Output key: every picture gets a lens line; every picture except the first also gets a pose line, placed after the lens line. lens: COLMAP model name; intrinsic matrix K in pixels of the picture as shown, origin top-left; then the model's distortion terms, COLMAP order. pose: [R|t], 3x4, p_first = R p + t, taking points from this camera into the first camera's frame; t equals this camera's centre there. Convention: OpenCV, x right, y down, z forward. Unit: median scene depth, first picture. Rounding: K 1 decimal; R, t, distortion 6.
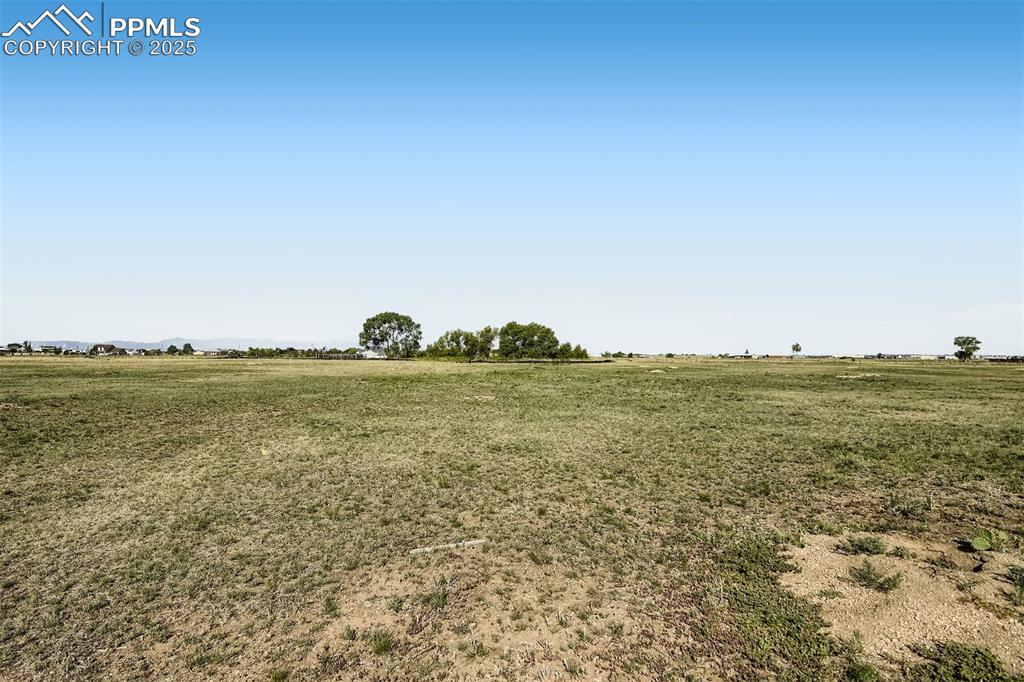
lens RADIAL K [[495.2, 0, 513.8], [0, 495.2, 347.0], [0, 0, 1]] dist [0.002191, -0.001664]
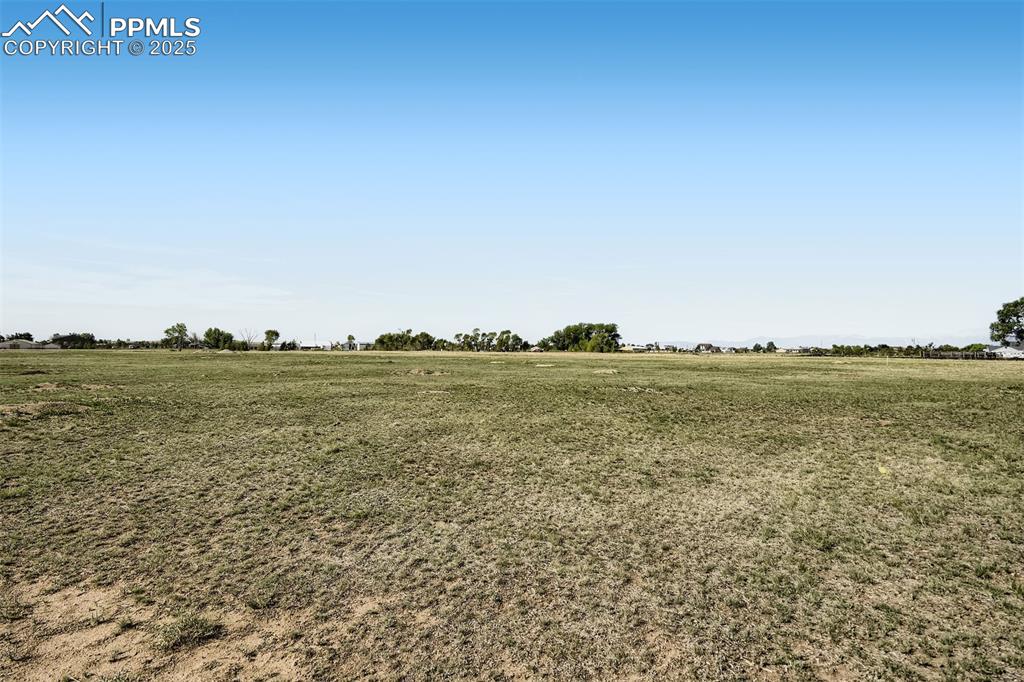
lens RADIAL K [[495.2, 0, 512.6], [0, 495.2, 344.8], [0, 0, 1]] dist [0.002191, -0.001664]
pose [[0.491100, -0.010732, -0.871037, -0.091701], [0.010587, 0.999924, -0.006351, 0.001769], [0.871039, -0.006103, 0.491176, 0.059432]]
